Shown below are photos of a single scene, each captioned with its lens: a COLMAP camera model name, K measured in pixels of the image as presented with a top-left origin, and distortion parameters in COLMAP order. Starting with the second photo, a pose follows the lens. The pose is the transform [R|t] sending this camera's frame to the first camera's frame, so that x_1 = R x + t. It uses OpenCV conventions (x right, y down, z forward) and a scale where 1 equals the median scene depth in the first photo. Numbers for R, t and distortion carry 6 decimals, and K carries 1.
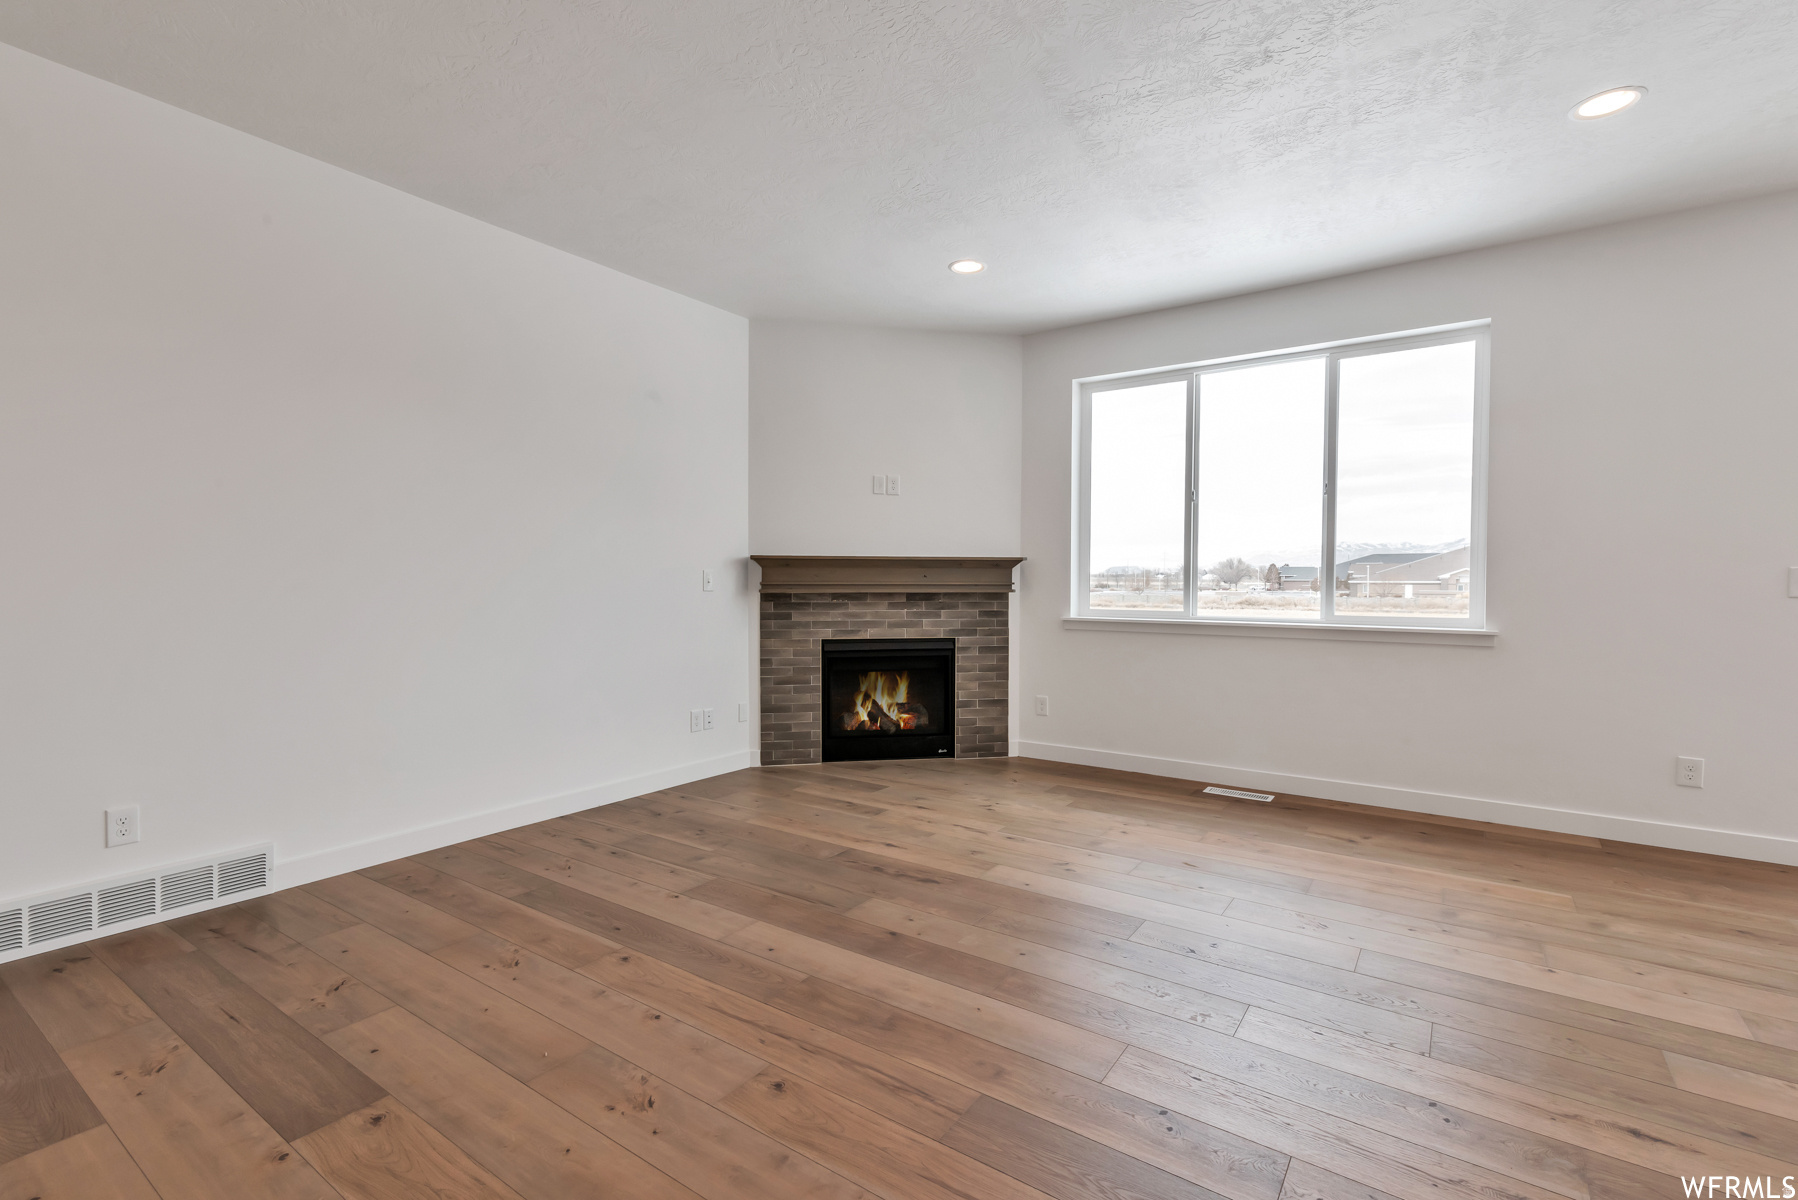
lens RADIAL K [[823.1, 0, 907.6], [0, 823.1, 599.0], [0, 0, 1]] dist [0.012350, -0.000223]
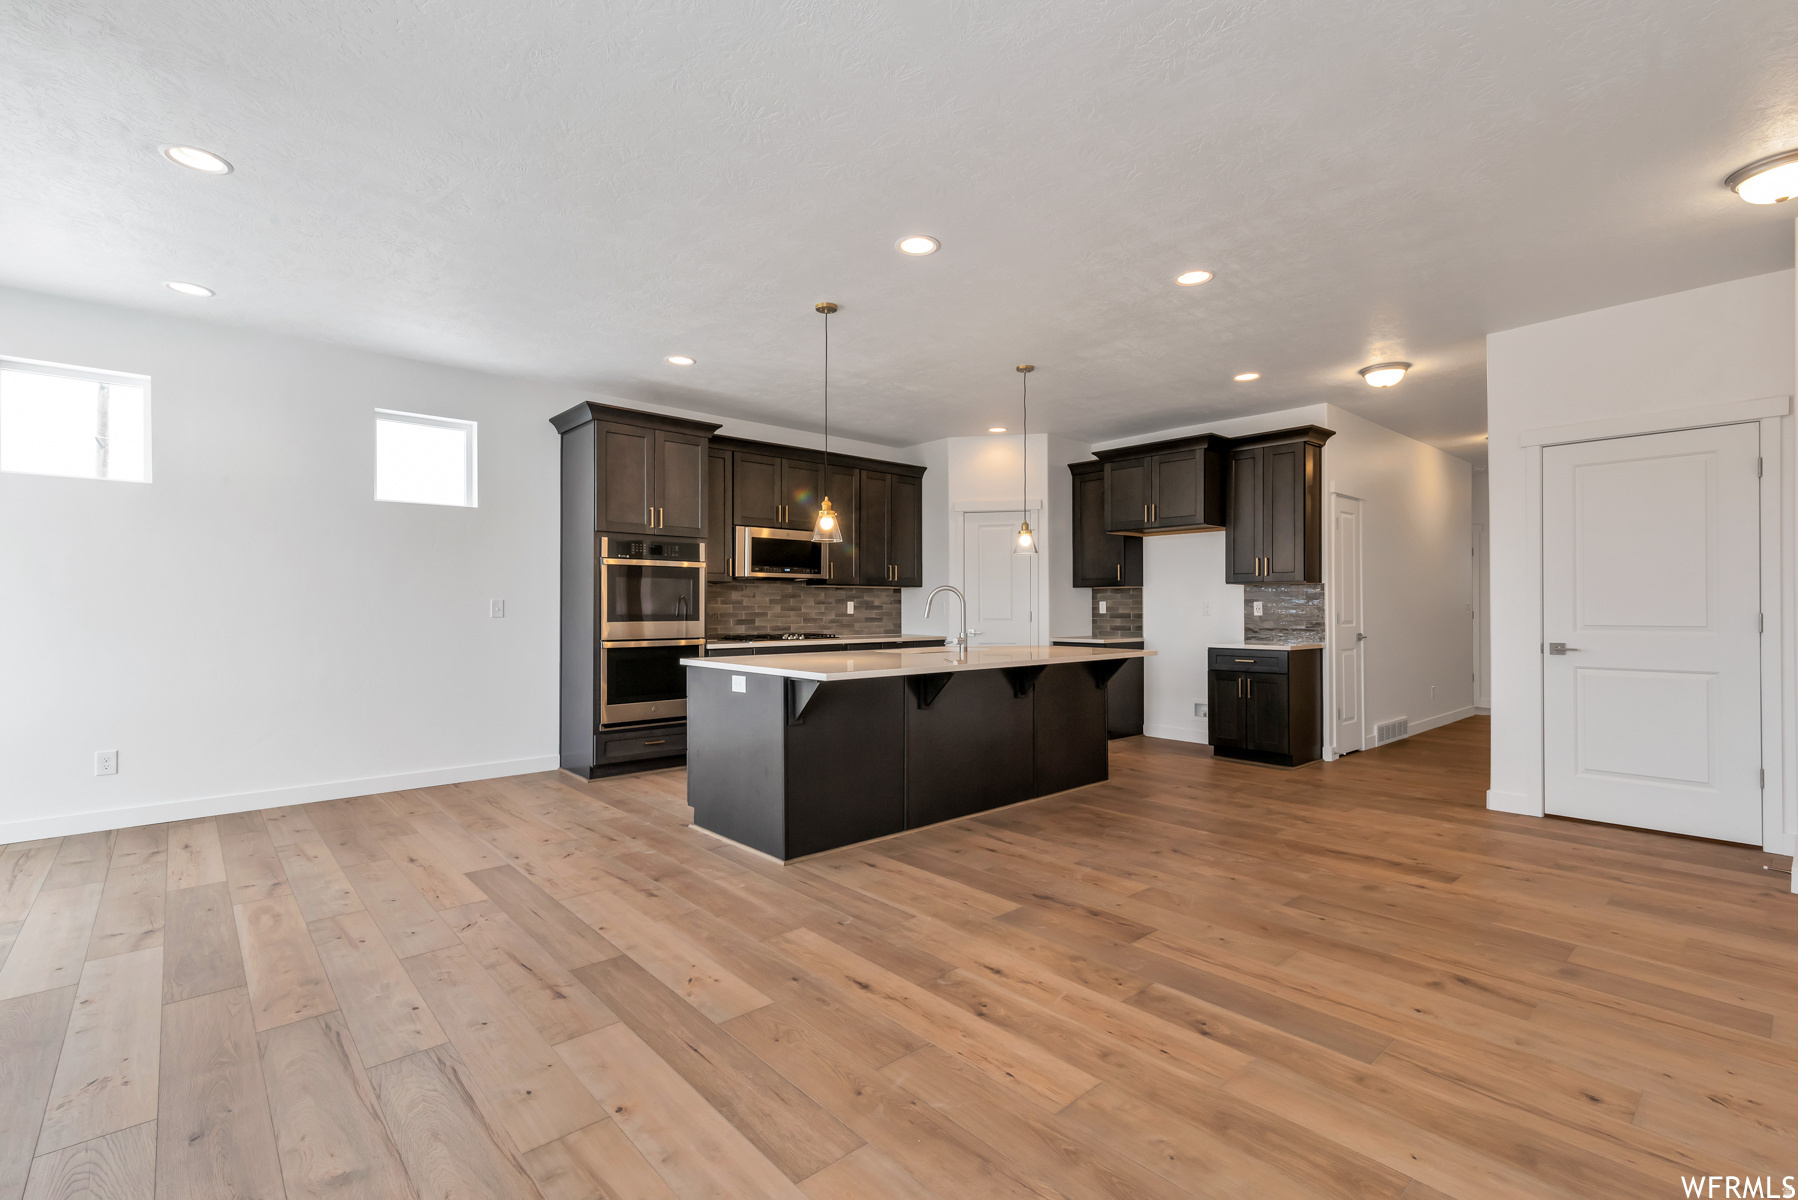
lens RADIAL K [[811.2, 0, 899.0], [0, 811.2, 600.0], [0, 0, 1]] dist [0.011340, -0.000500]
pose [[-0.971077, 0.000147, 0.238766, 0.162926], [0.004061, 0.999865, 0.015902, -0.020376], [-0.238731, 0.016411, -0.970947, 0.807790]]
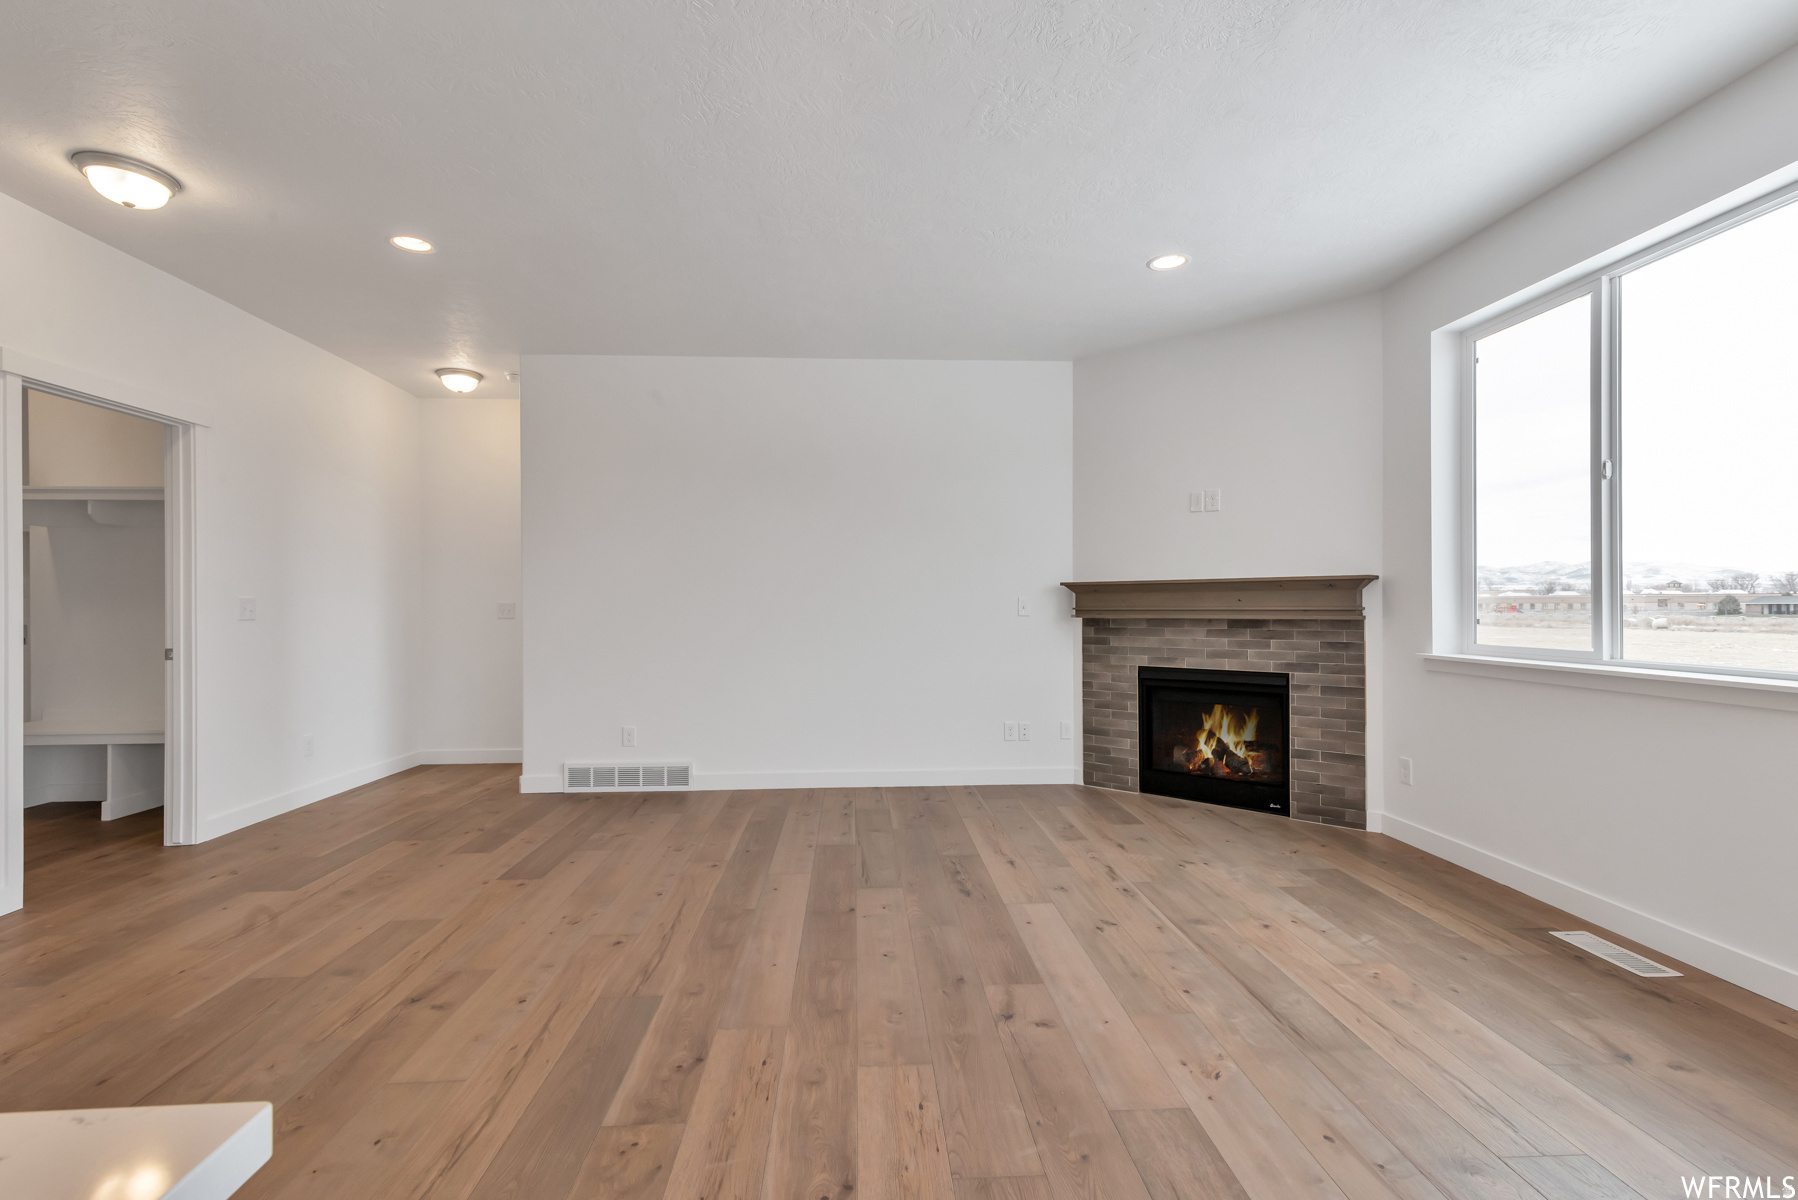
lens RADIAL K [[821.4, 0, 892.2], [0, 821.4, 605.4], [0, 0, 1]] dist [0.013851, -0.000286]
pose [[0.609700, -0.004442, -0.792620, 0.493825], [-0.013431, 0.999783, -0.015934, -0.003233], [0.792518, 0.020360, 0.609508, 0.171998]]
